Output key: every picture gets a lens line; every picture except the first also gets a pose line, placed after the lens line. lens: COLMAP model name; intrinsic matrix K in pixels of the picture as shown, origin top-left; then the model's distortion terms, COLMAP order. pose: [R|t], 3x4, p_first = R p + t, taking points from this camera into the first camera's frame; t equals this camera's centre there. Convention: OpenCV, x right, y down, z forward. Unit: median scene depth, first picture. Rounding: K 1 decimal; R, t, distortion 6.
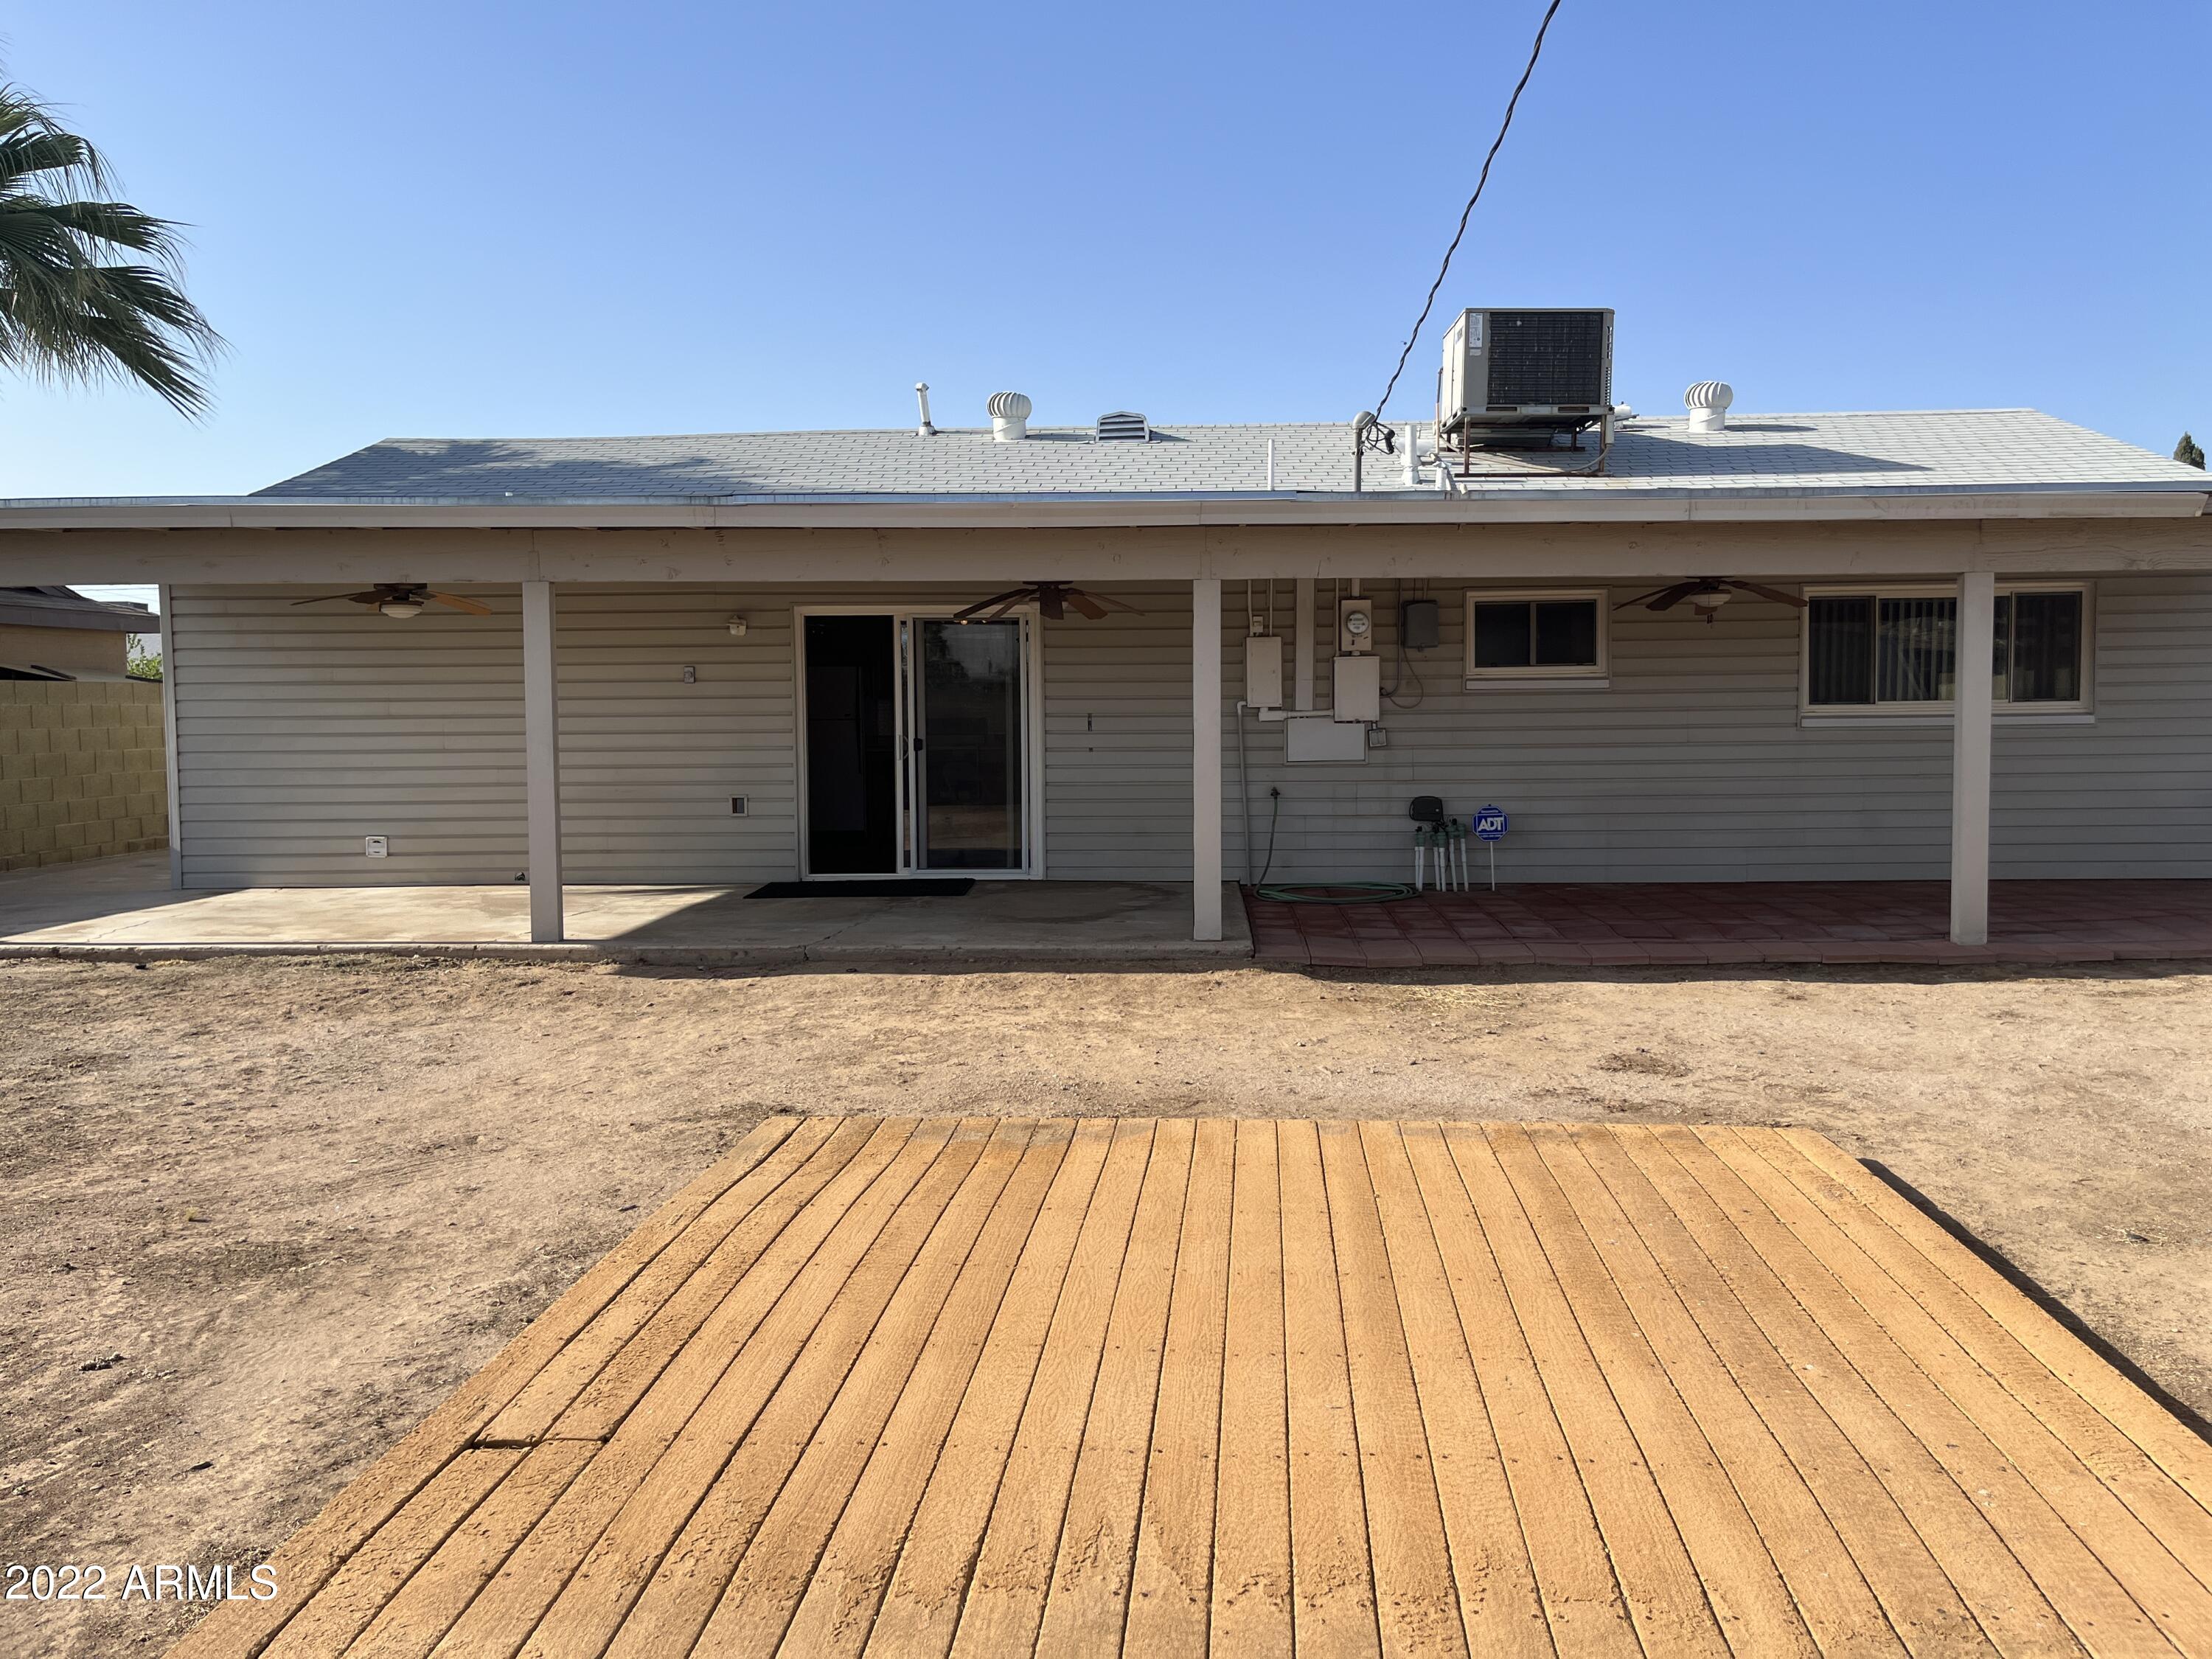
lens RADIAL K [[1579.6, 0, 1111.7], [0, 1579.6, 834.4], [0, 0, 1]] dist [-0.006640, -0.054421]
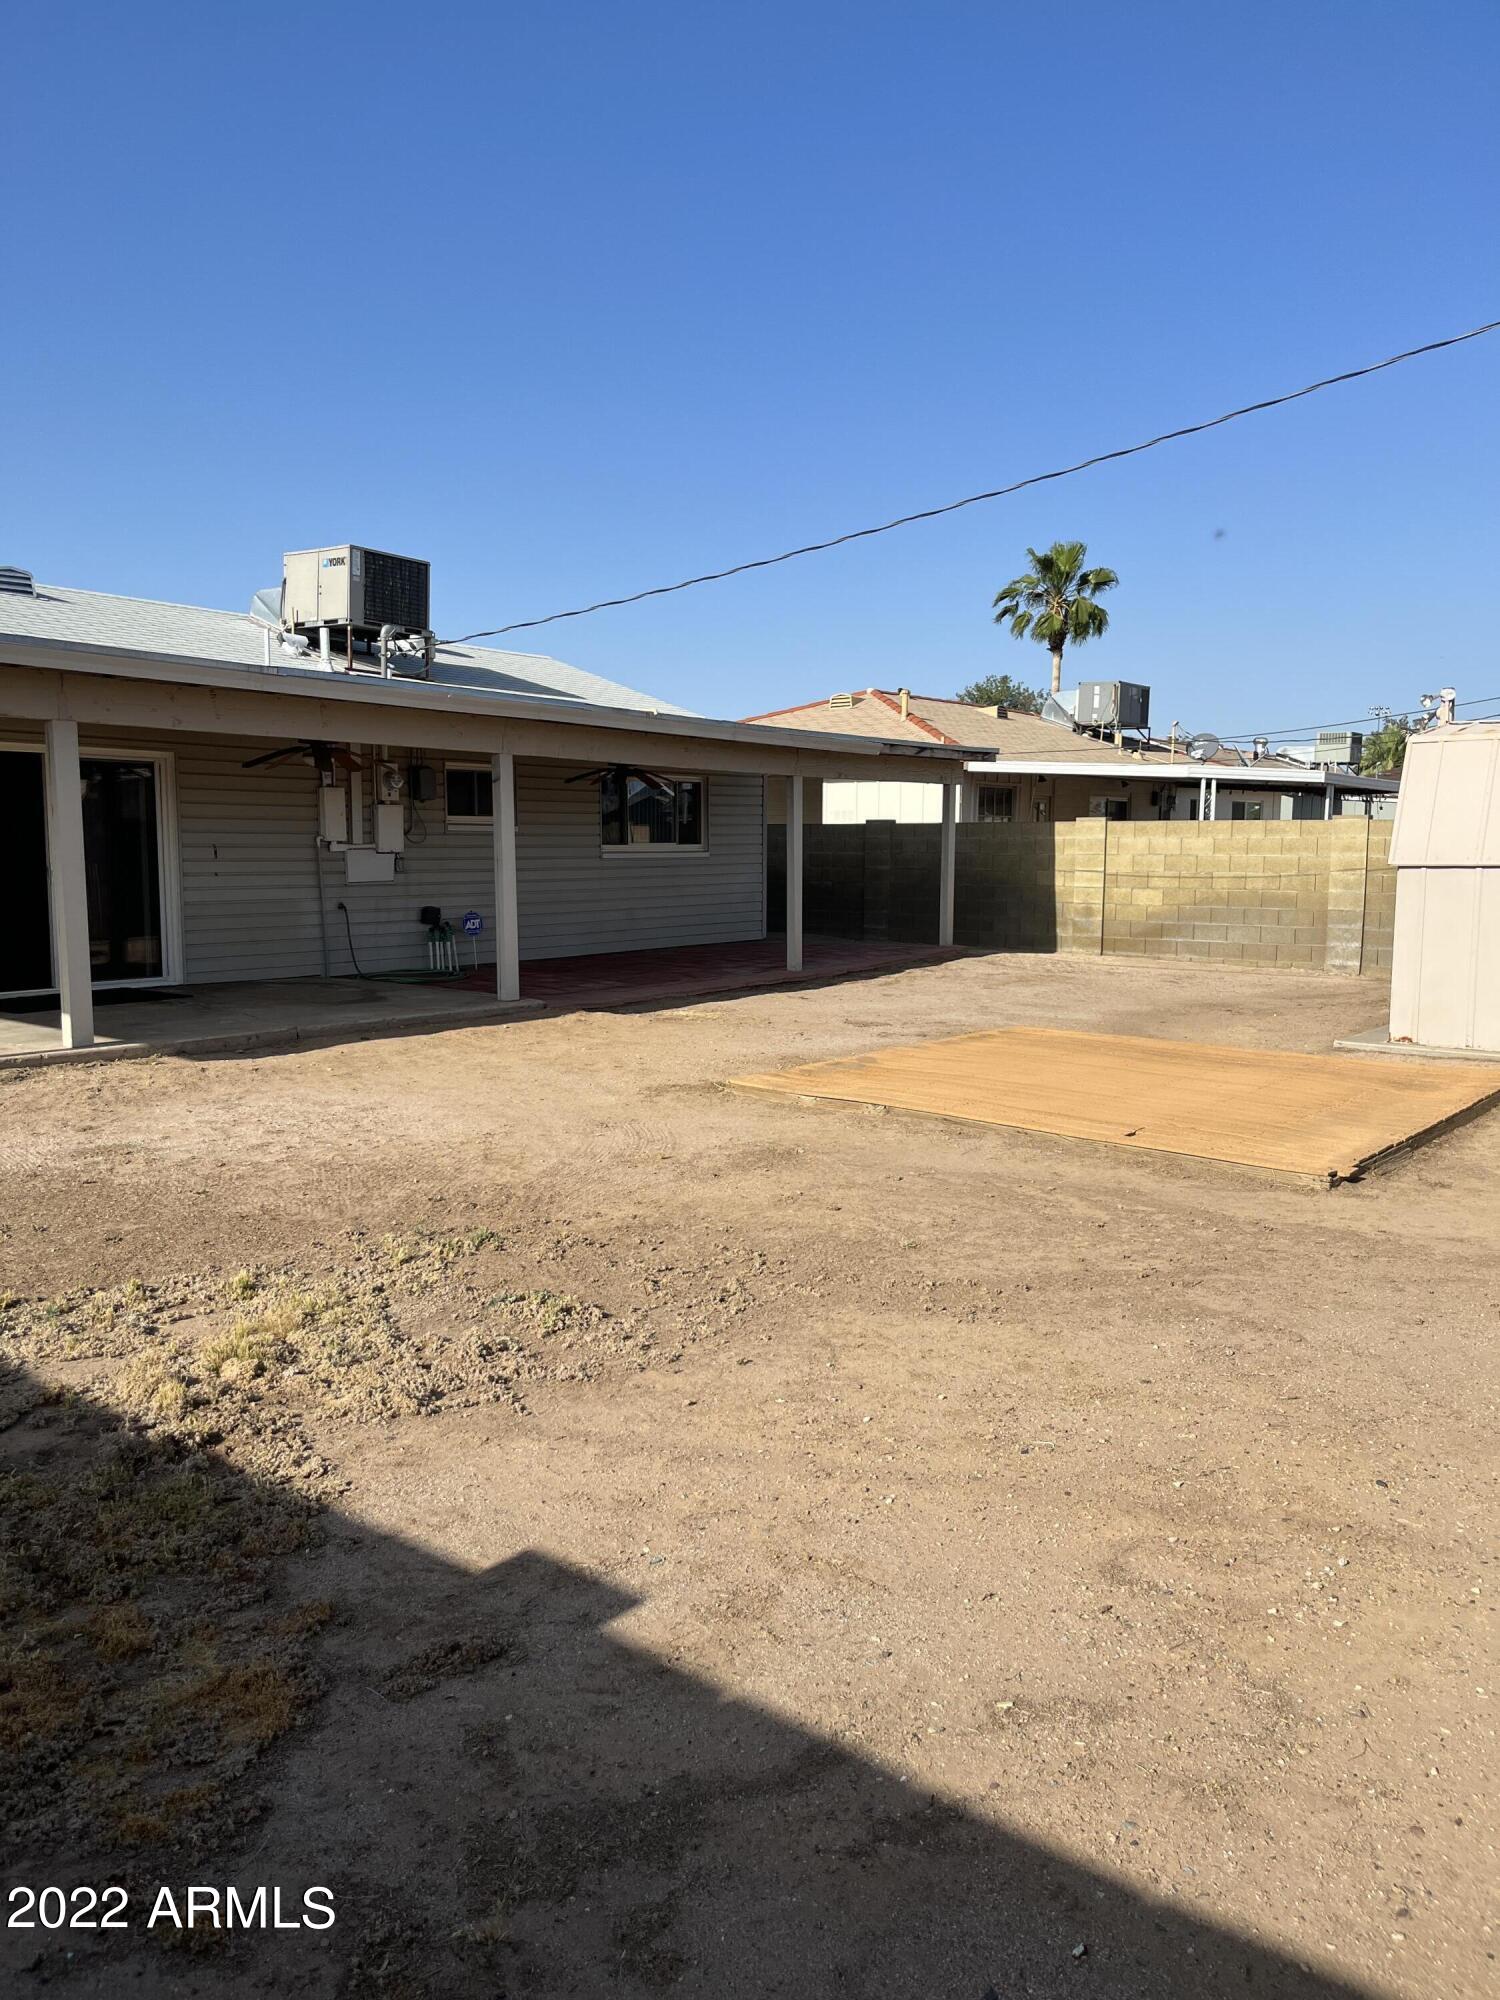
lens RADIAL K [[1428.2, 0, 758.7], [0, 1428.2, 997.0], [0, 0, 1]] dist [-0.006640, -0.054421]
pose [[0.578309, -0.073971, 0.812457, -0.671318], [0.051285, 0.997207, 0.054286, 0.002448], [-0.814204, 0.010273, 0.580488, 0.022213]]
